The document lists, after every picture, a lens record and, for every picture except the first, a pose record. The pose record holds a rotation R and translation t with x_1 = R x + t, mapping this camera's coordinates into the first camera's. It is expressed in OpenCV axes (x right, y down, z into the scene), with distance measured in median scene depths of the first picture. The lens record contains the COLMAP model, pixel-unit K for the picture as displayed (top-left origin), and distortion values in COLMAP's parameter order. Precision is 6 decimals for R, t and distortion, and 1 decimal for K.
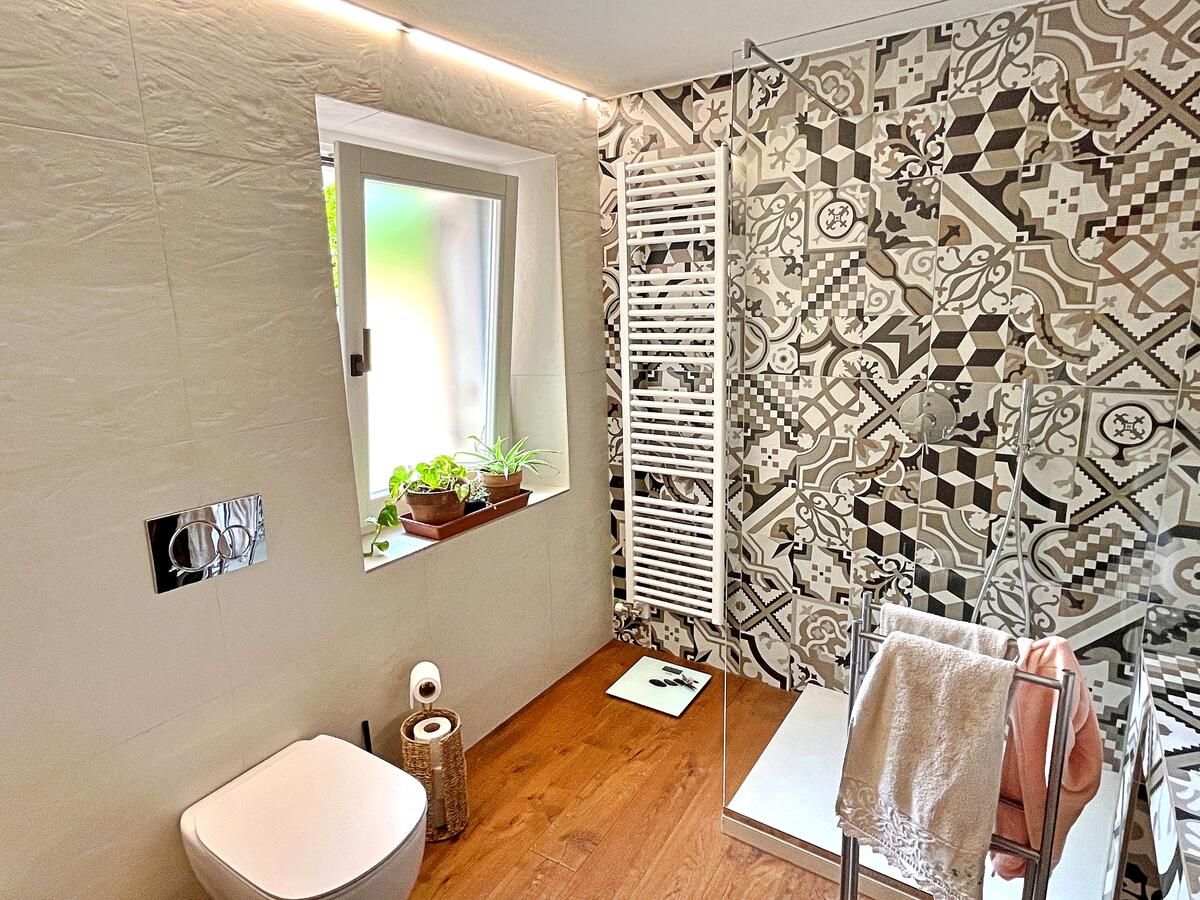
lens RADIAL K [[675.4, 0, 602.0], [0, 675.4, 447.3], [0, 0, 1]] dist [-0.004255, 0.002512]
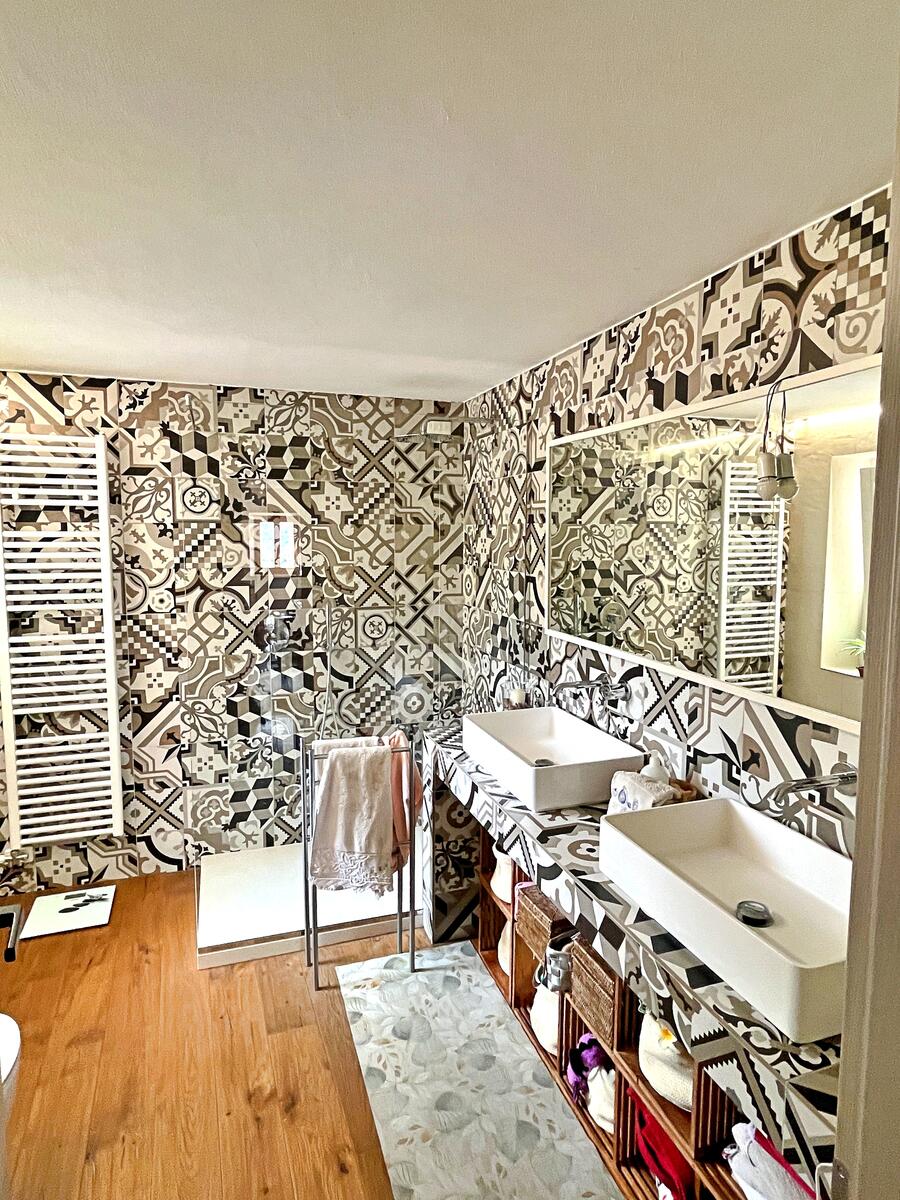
lens RADIAL K [[675.4, 0, 447.9], [0, 675.4, 598.7], [0, 0, 1]] dist [-0.004255, 0.002512]
pose [[0.604922, -0.049772, 0.794728, -0.438284], [0.147667, 0.987745, -0.050540, 0.009942], [-0.782473, 0.147928, 0.604858, -0.207432]]
